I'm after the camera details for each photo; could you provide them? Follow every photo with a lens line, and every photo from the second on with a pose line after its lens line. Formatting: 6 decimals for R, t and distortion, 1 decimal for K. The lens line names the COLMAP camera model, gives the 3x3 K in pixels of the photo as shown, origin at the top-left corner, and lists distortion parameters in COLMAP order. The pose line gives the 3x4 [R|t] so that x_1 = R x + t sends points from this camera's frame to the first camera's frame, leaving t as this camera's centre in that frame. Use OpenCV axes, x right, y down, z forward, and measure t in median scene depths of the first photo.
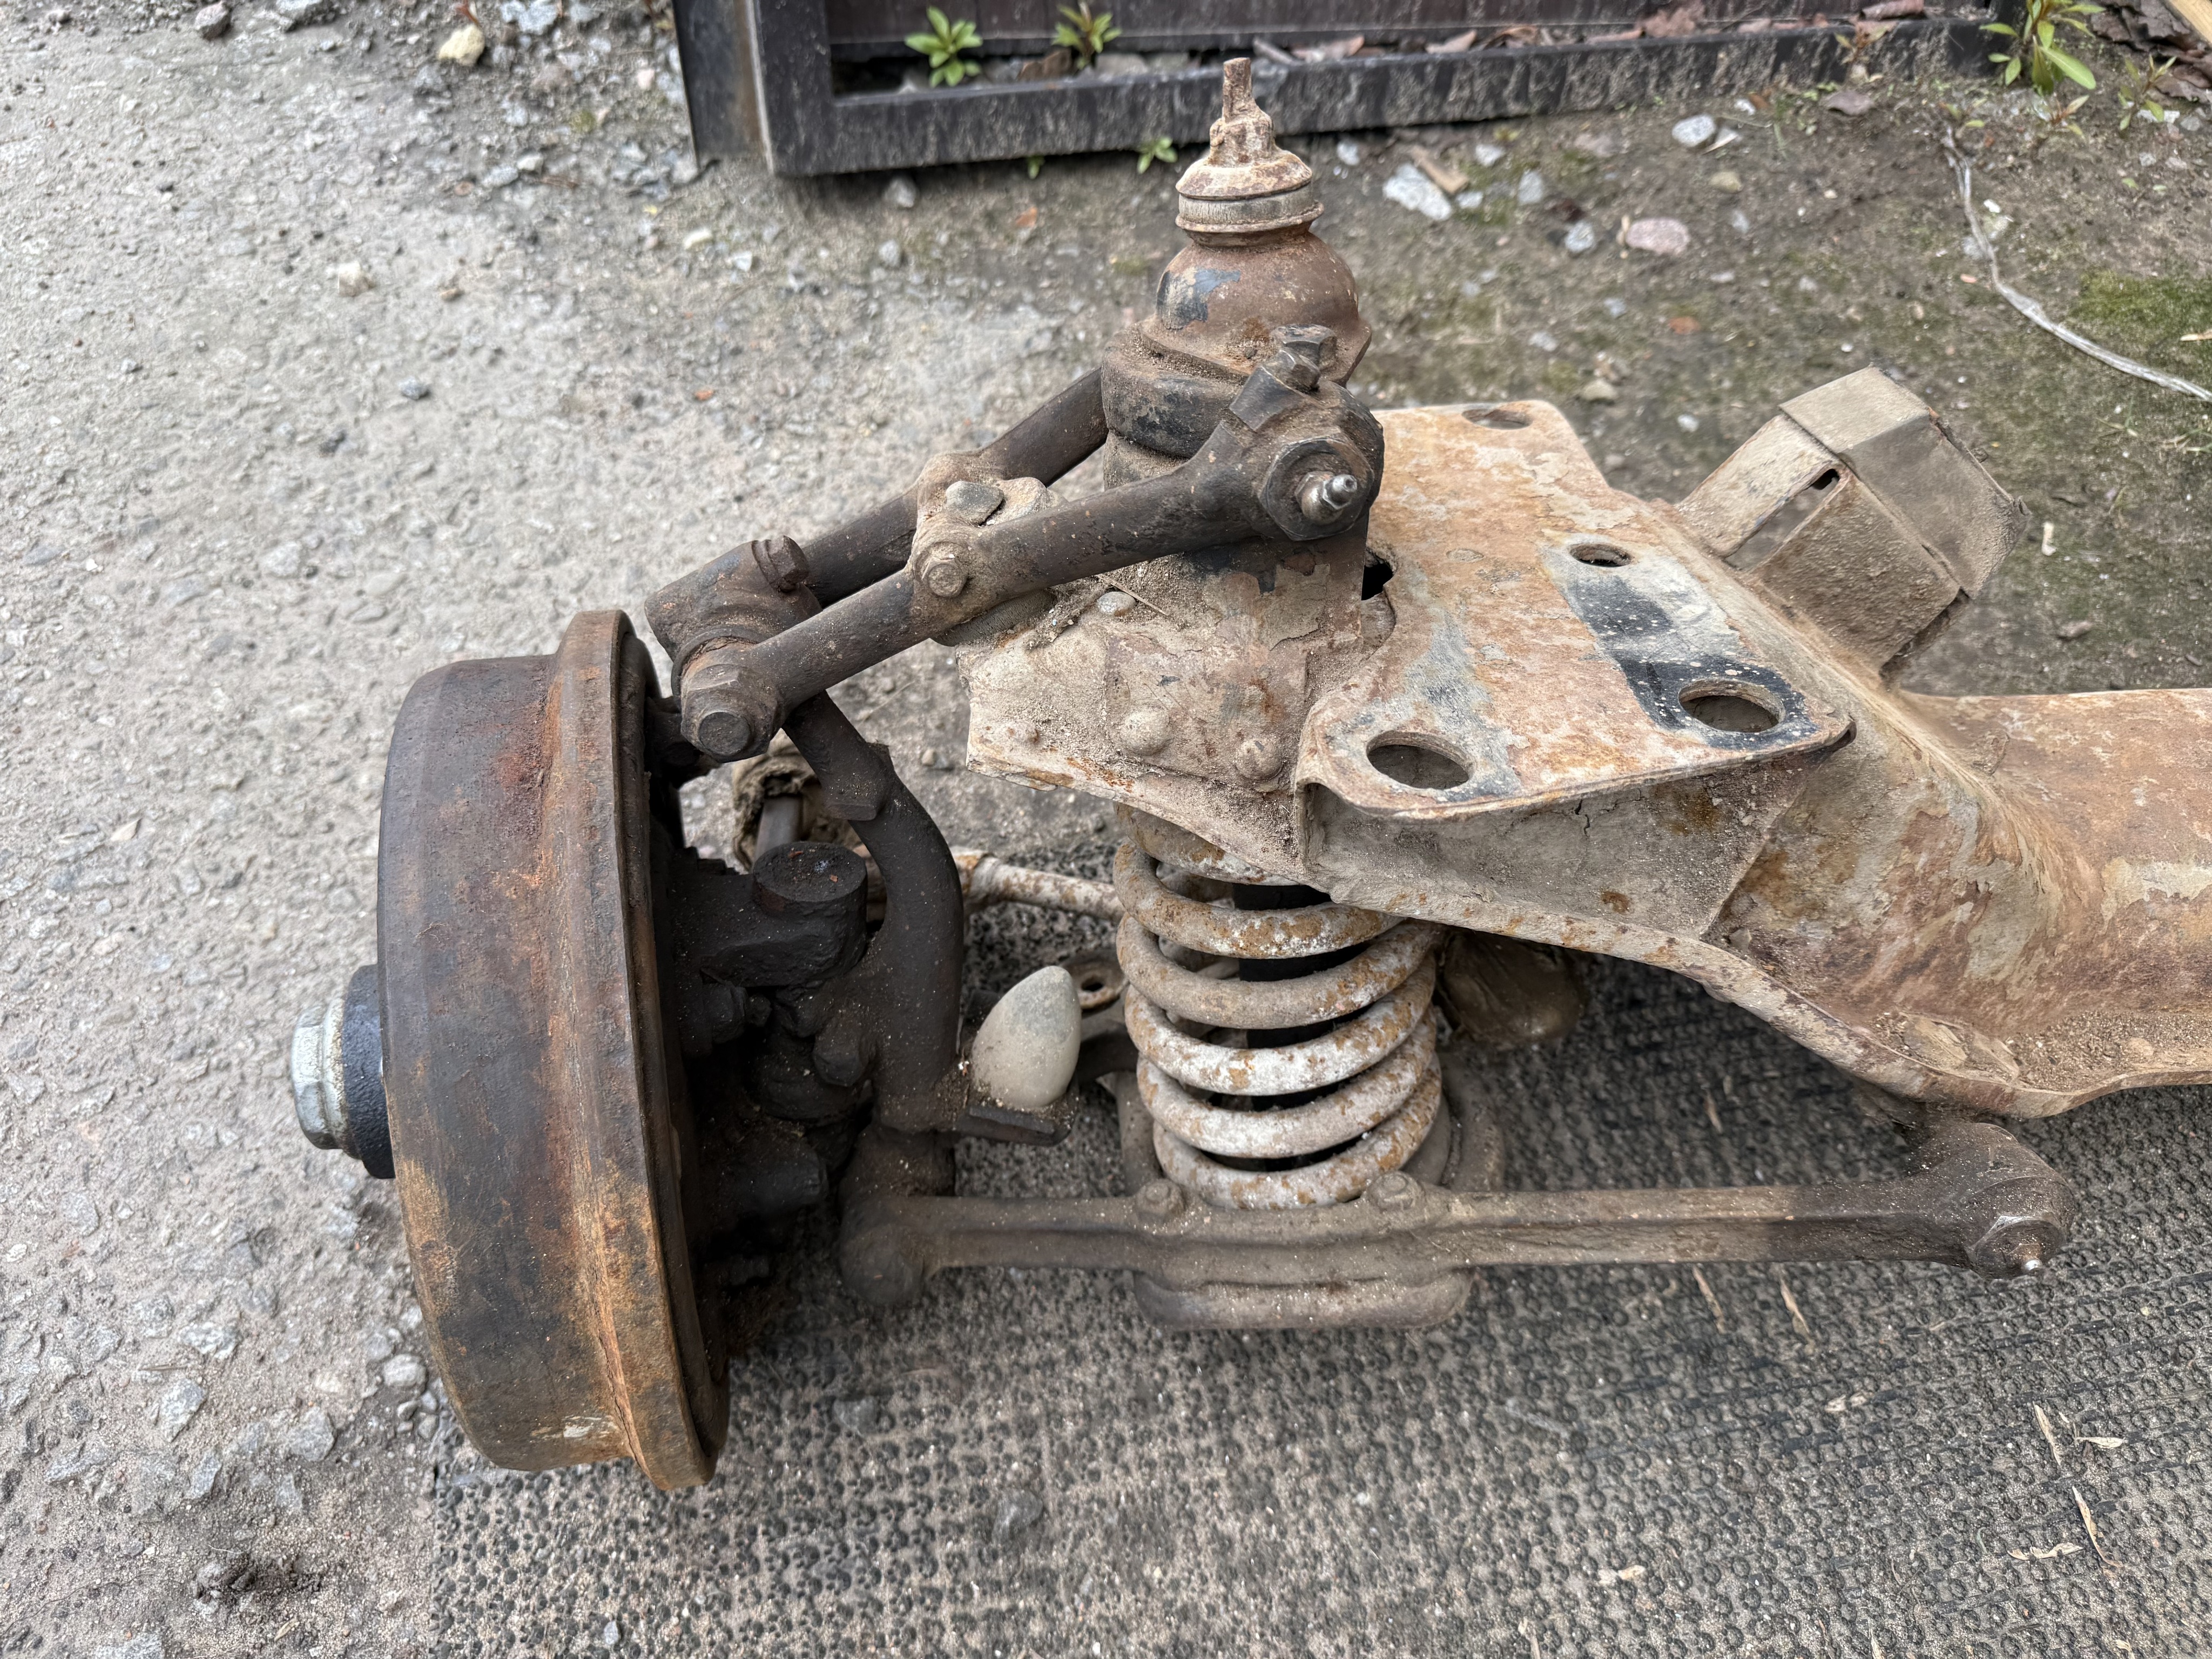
lens RADIAL K [[1573.7, 0, 1118.0], [0, 1573.7, 824.0], [0, 0, 1]] dist [-0.018893, -0.007470]
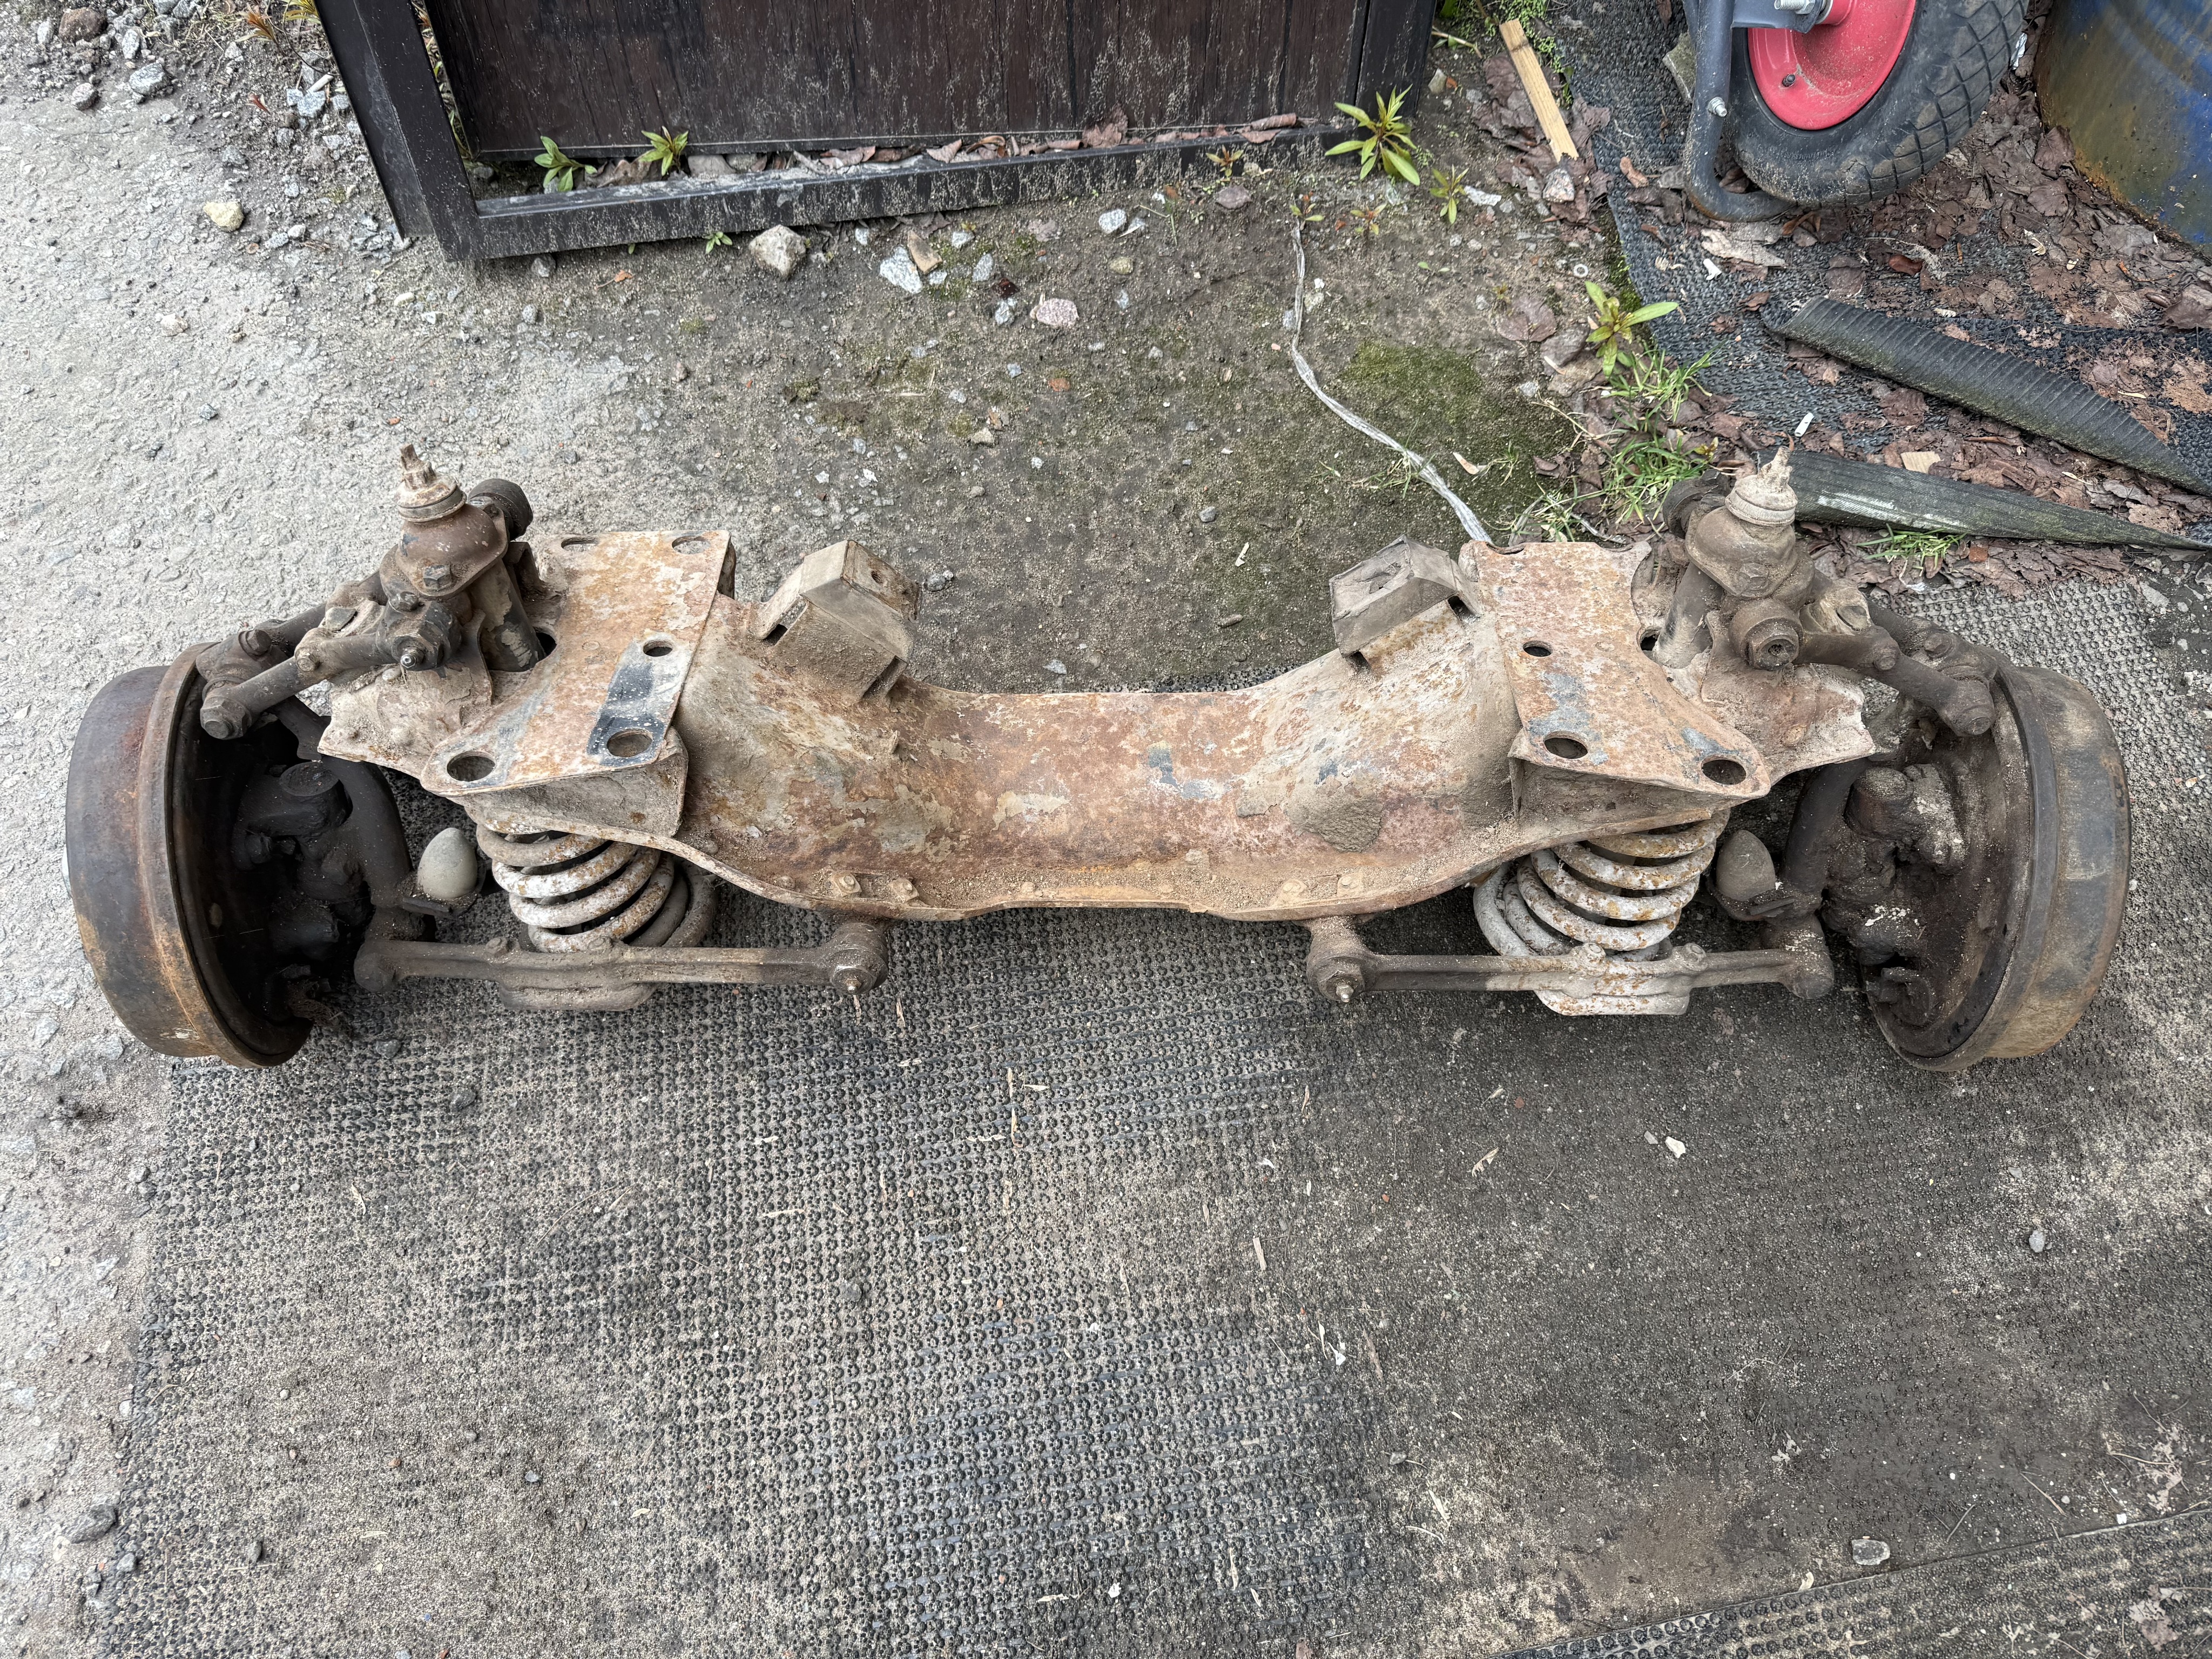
lens RADIAL K [[1573.7, 0, 1150.2], [0, 1573.7, 820.3], [0, 0, 1]] dist [-0.018893, -0.007470]
pose [[0.999119, 0.036184, -0.021277, 0.579497], [-0.032580, 0.988077, 0.150476, -0.159909], [0.026468, -0.149650, 0.988385, -0.605934]]
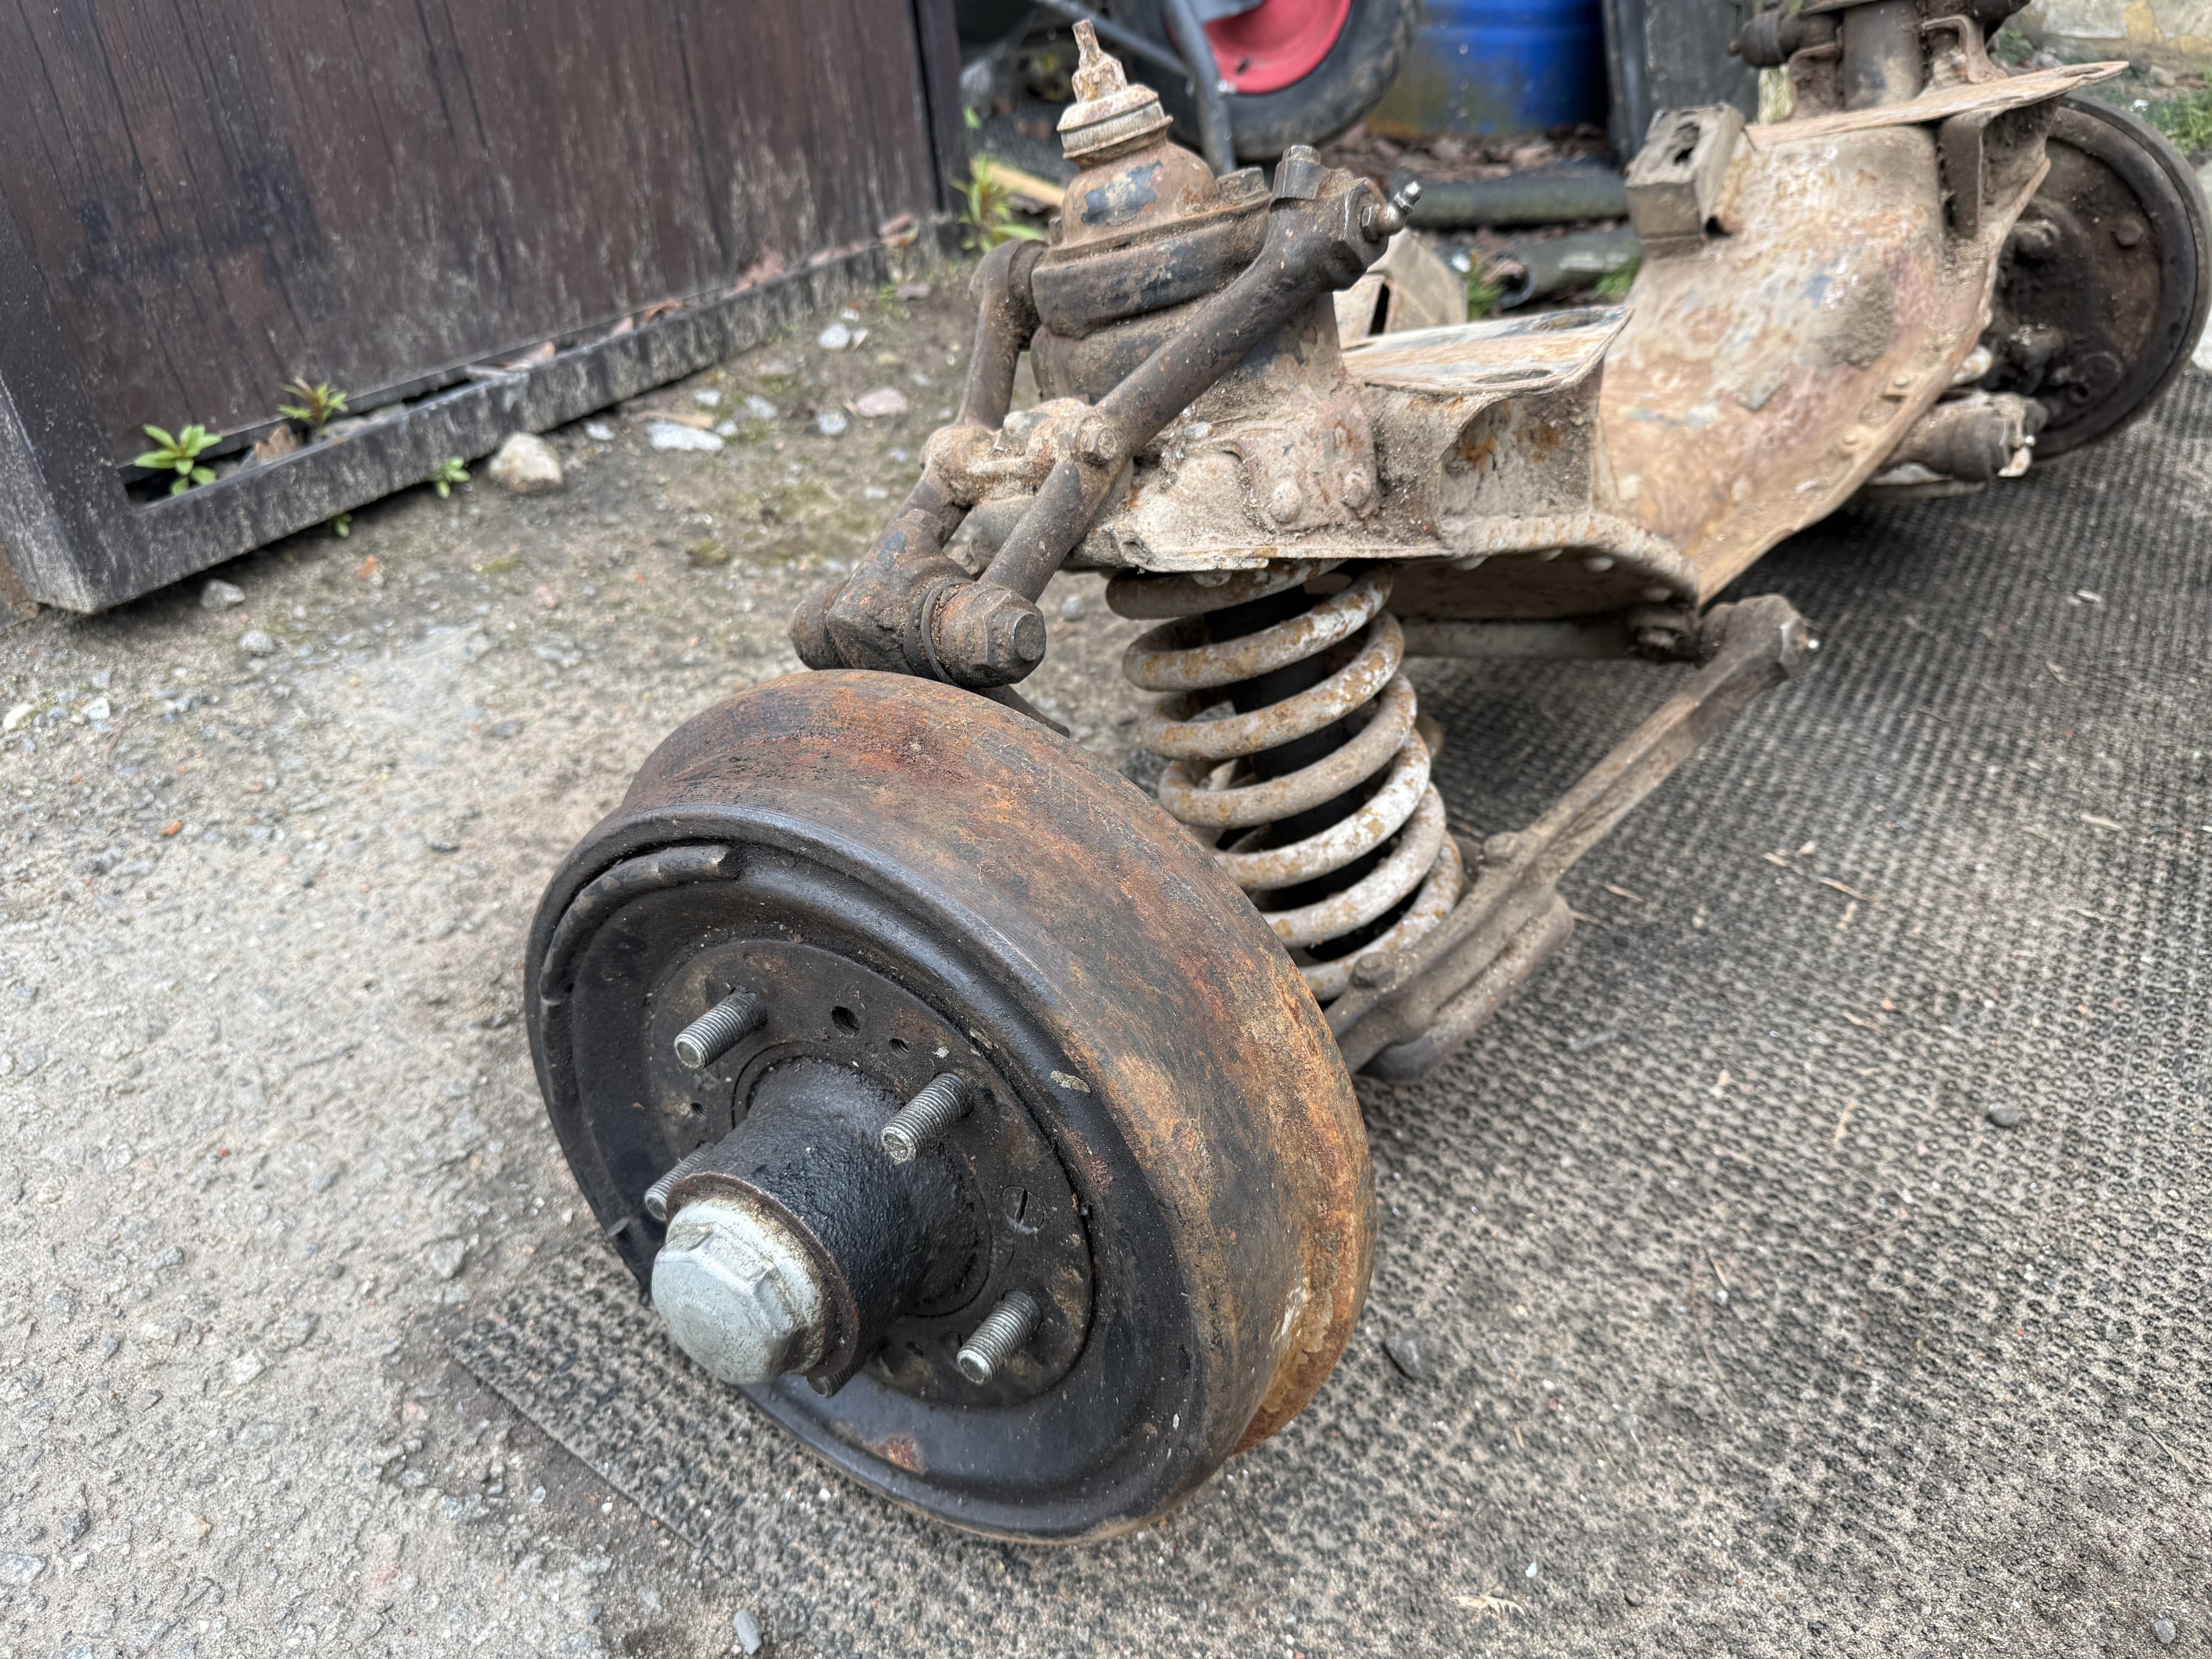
lens RADIAL K [[1573.7, 0, 1095.9], [0, 1573.7, 824.1], [0, 0, 1]] dist [-0.018893, -0.007470]
pose [[0.687957, -0.430198, 0.584505, -0.463965], [0.567251, 0.821108, -0.063311, 0.072290], [-0.452705, 0.375116, 0.808917, 0.090002]]
